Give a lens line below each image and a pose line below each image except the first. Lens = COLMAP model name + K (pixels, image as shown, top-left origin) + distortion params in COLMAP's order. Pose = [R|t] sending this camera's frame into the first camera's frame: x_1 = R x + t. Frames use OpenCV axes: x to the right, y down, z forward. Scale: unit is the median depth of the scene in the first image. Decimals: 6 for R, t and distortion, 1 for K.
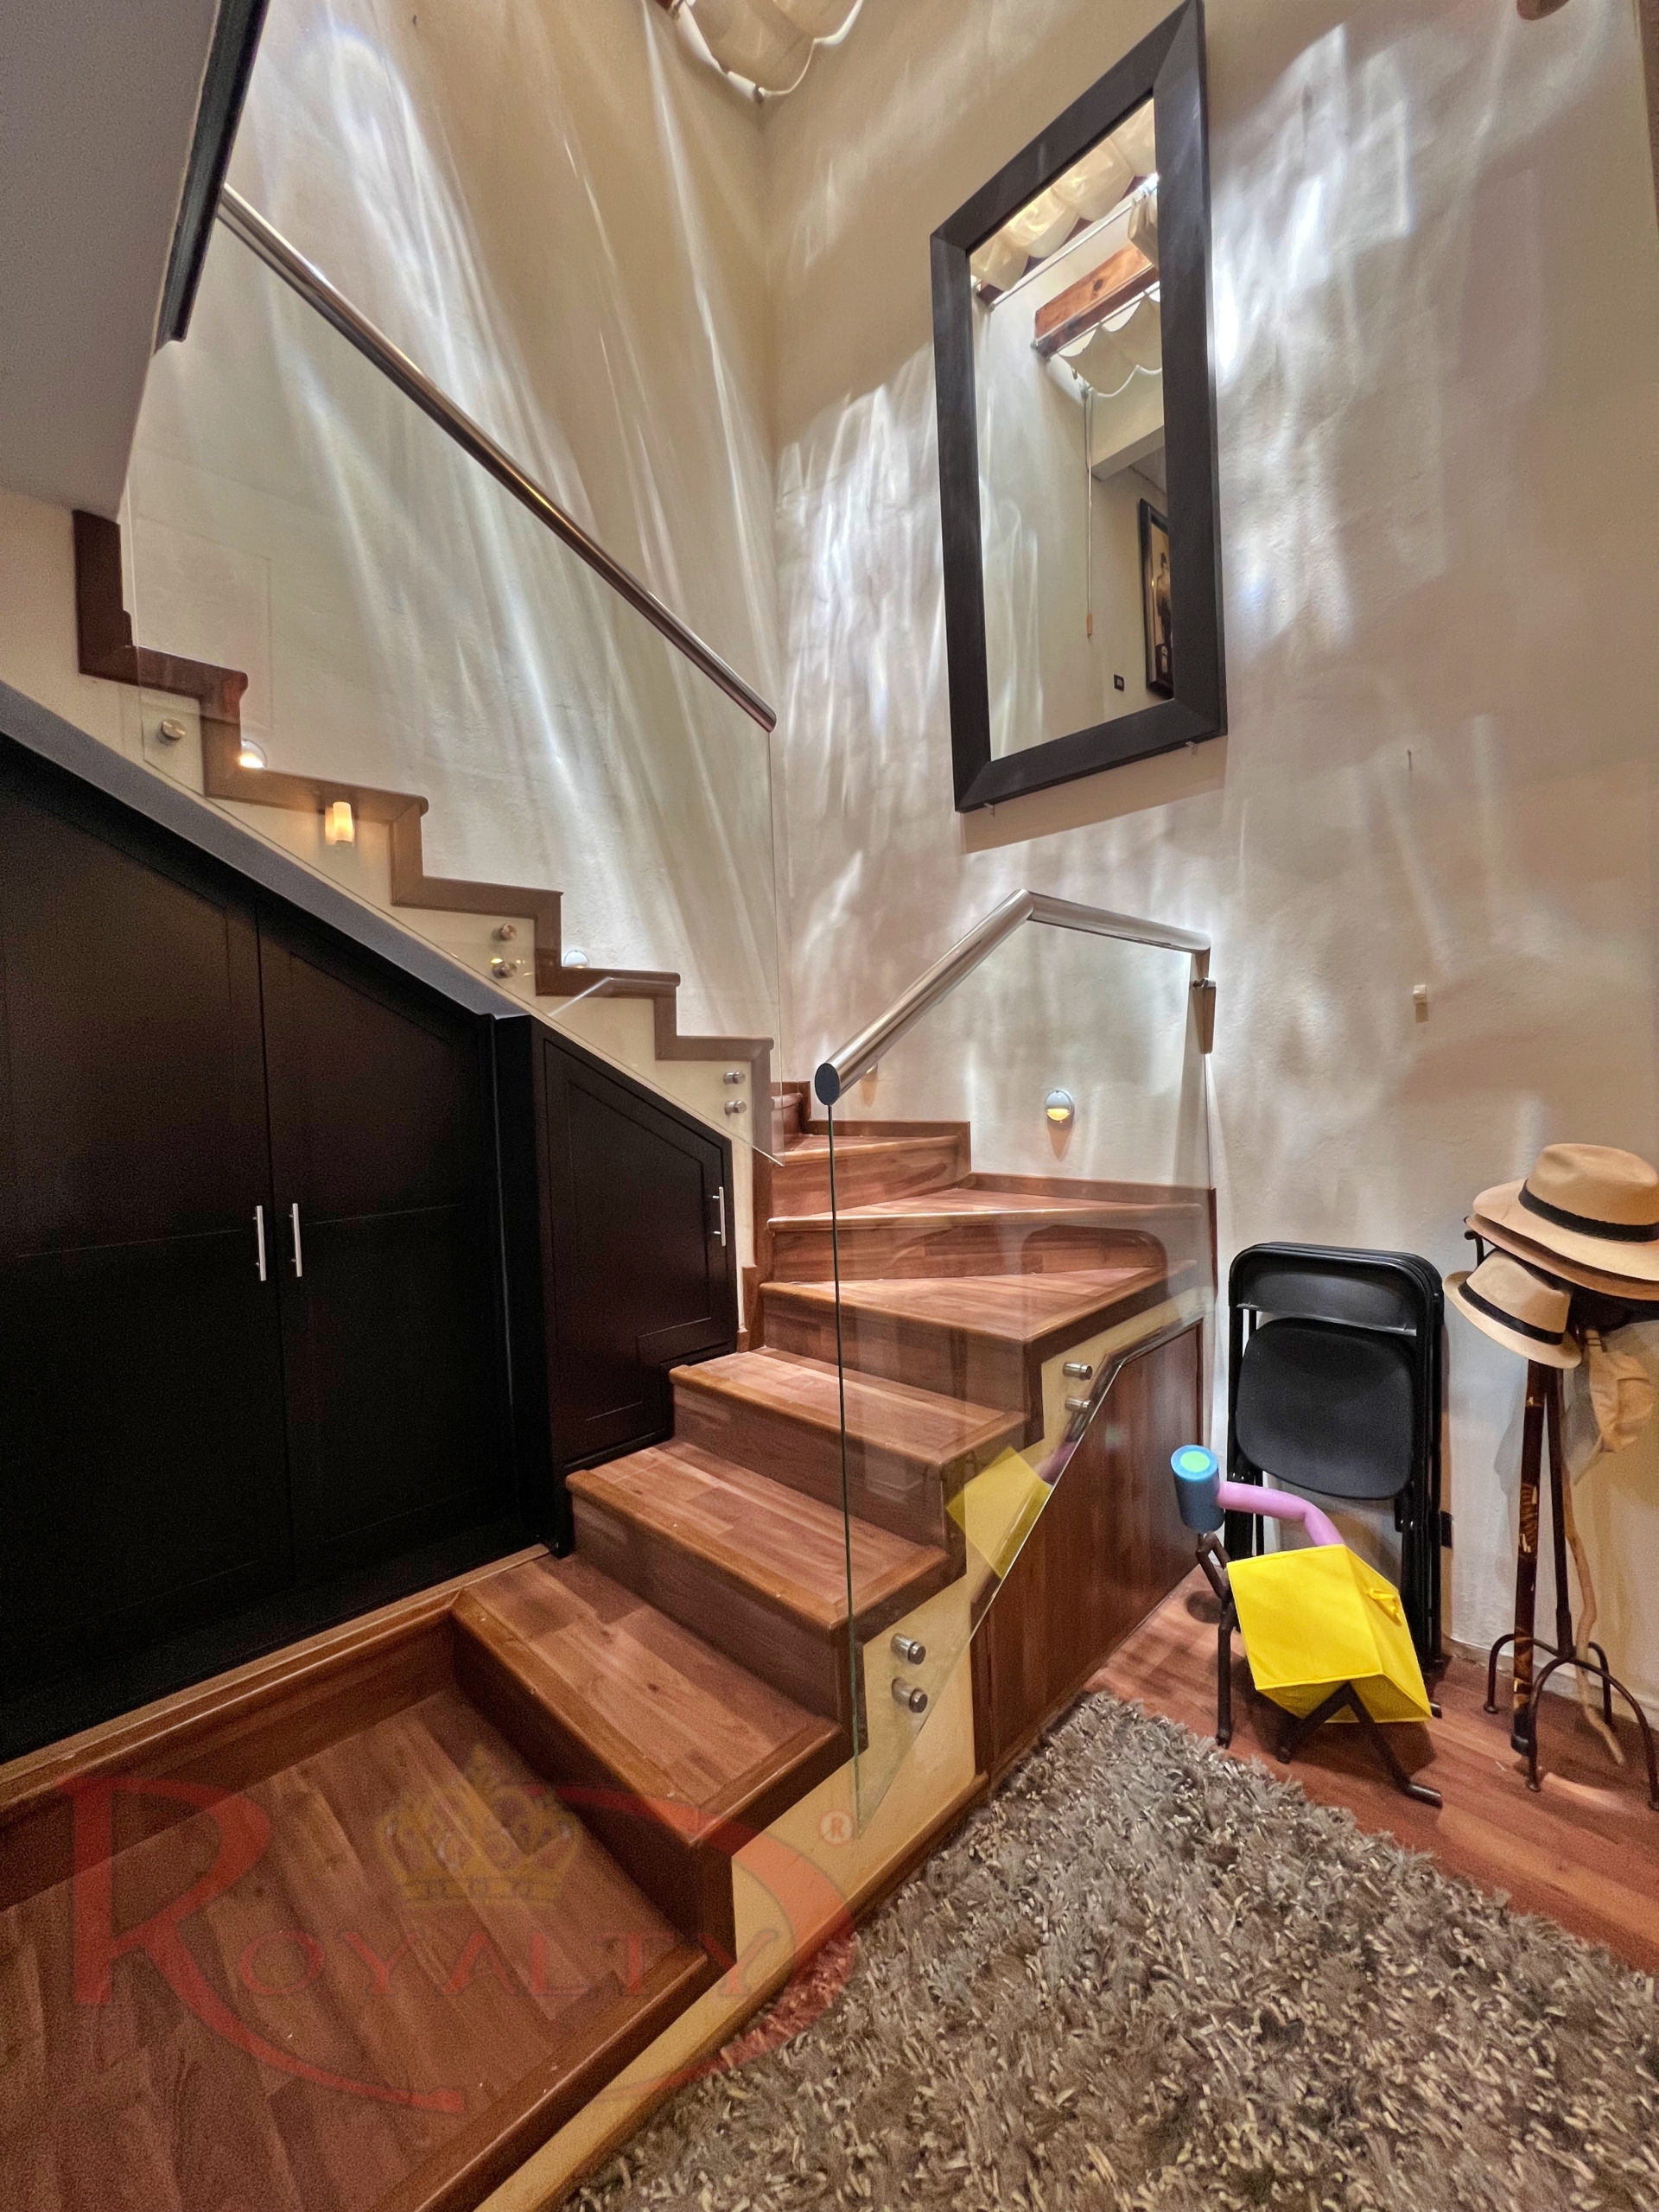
lens RADIAL K [[890.5, 0, 831.3], [0, 890.5, 1100.6], [0, 0, 1]] dist [-0.002364, -0.000419]
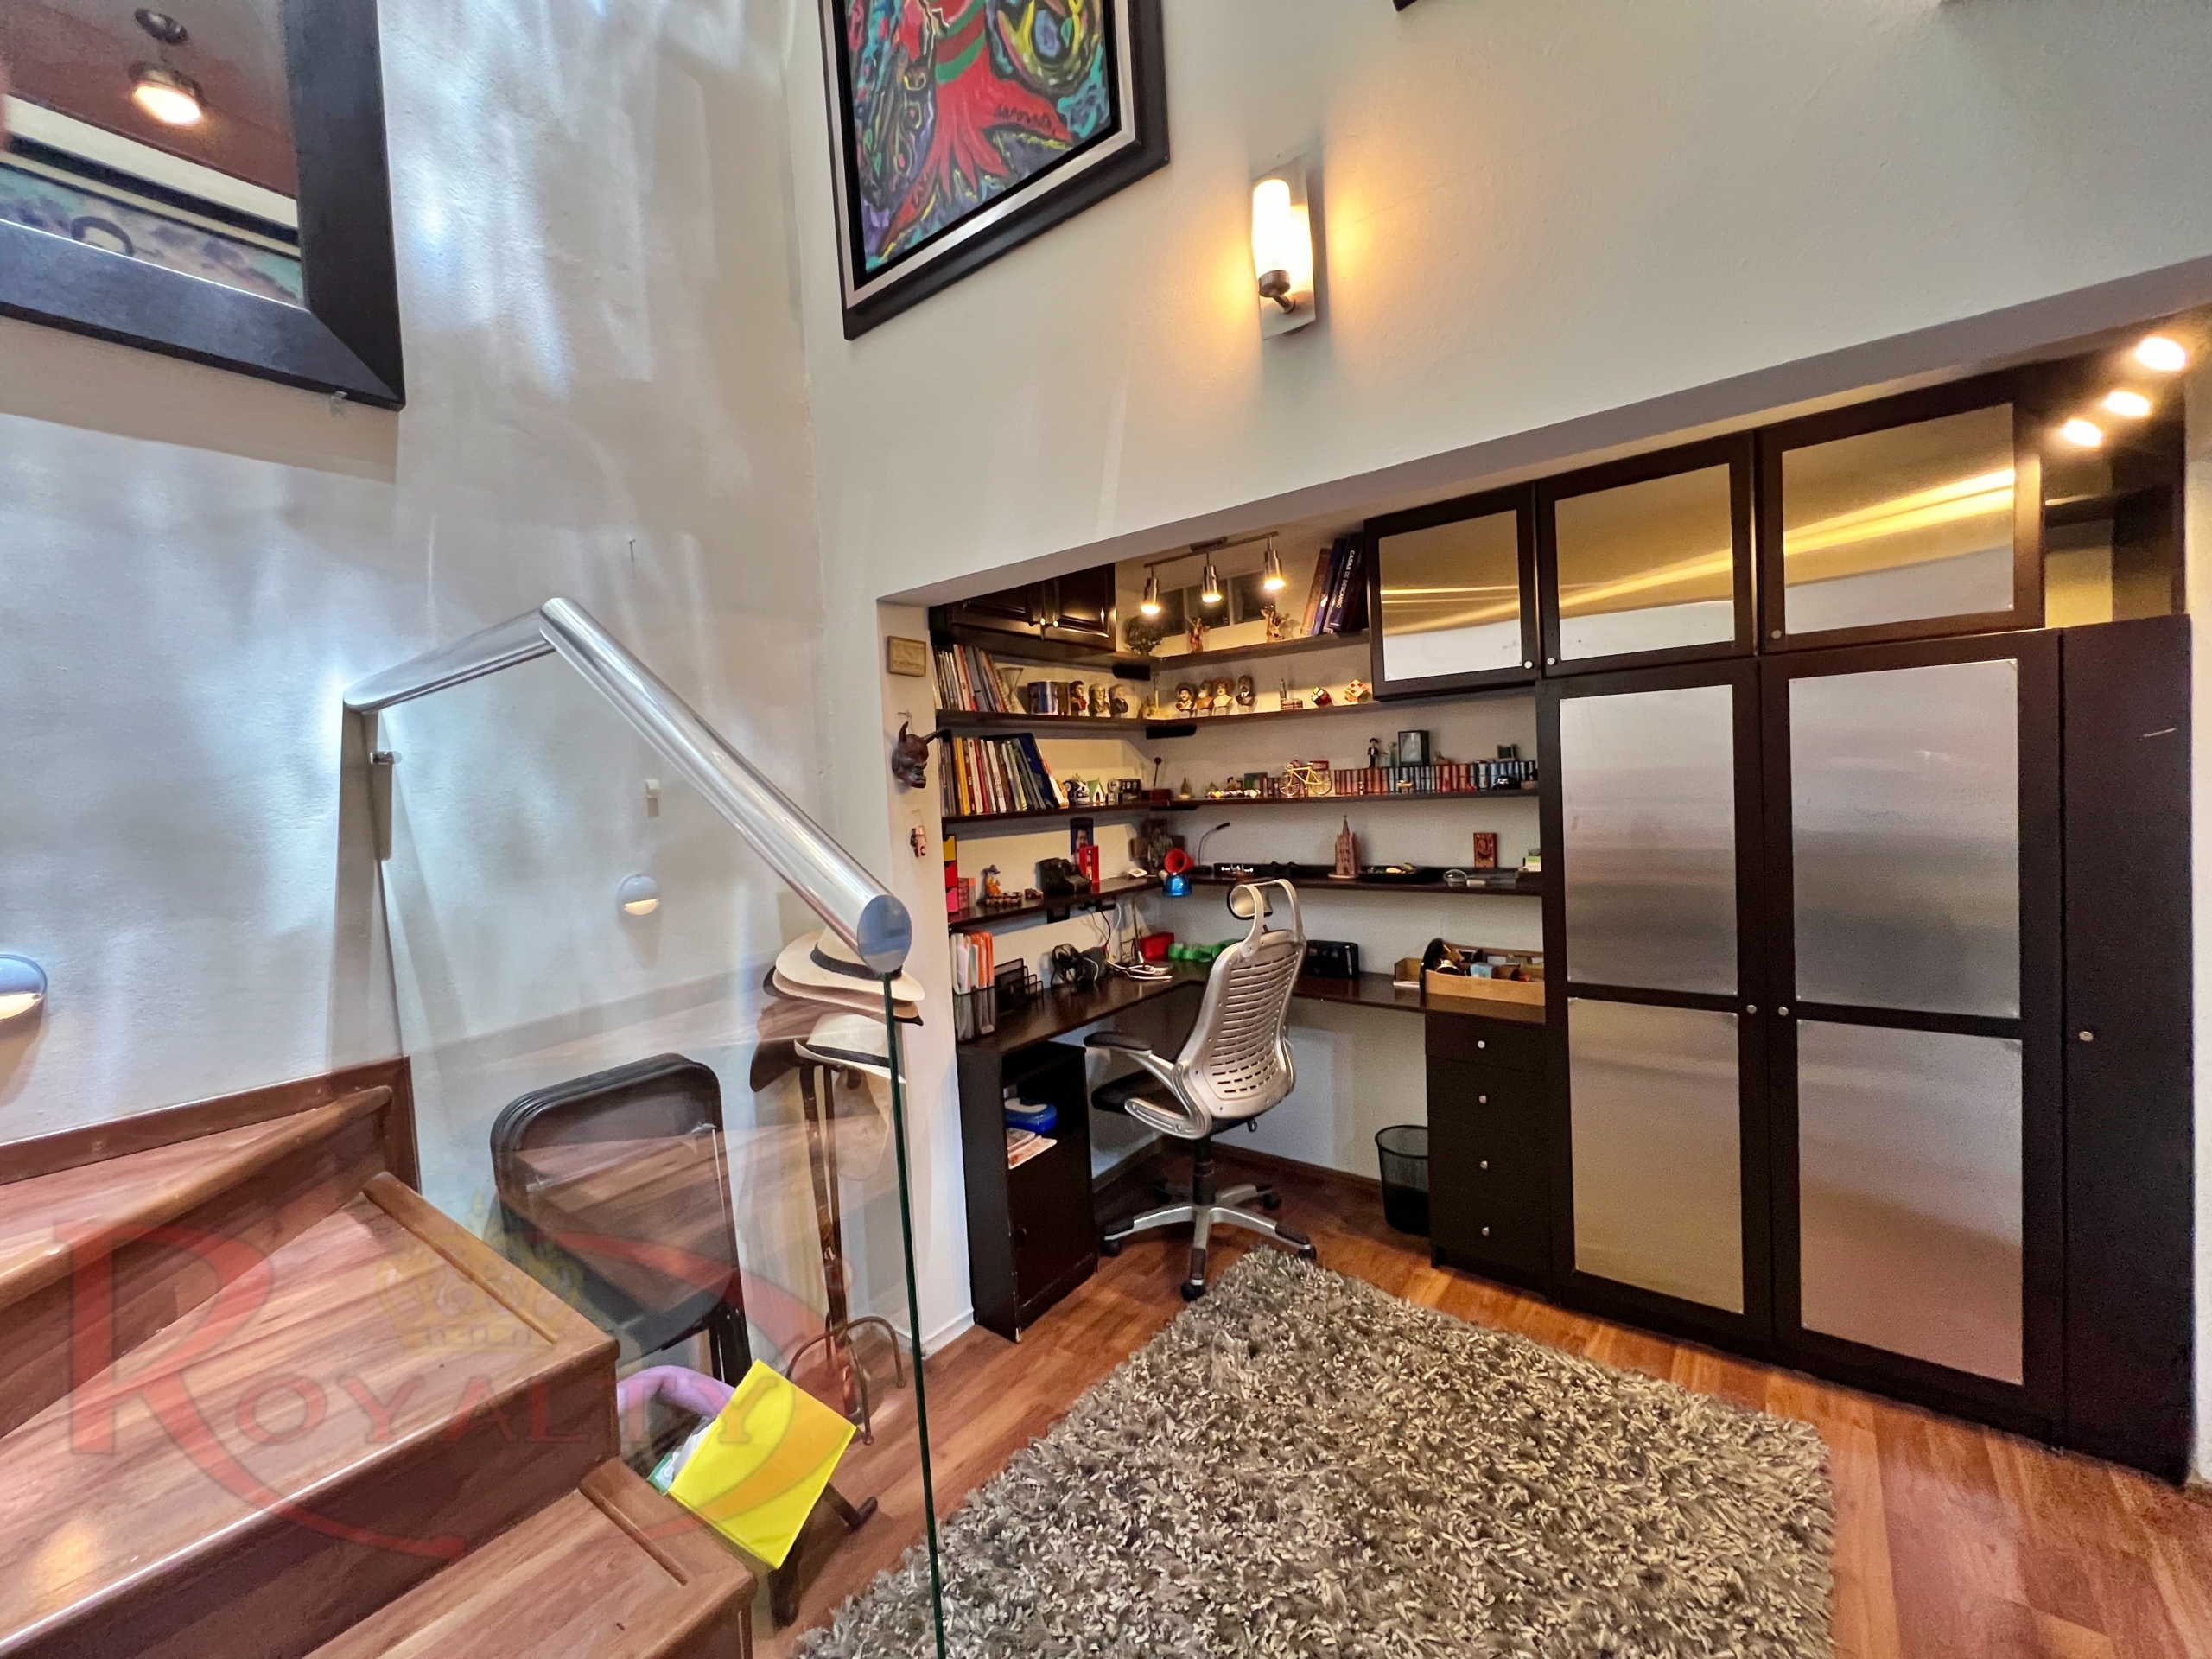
lens RADIAL K [[890.5, 0, 1110.0], [0, 890.5, 833.5], [0, 0, 1]] dist [-0.002364, -0.000419]
pose [[-0.145611, -0.005076, 0.989329, -0.343247], [0.088541, 0.995907, 0.018141, -0.038286], [-0.985372, 0.090238, -0.144566, 0.572748]]
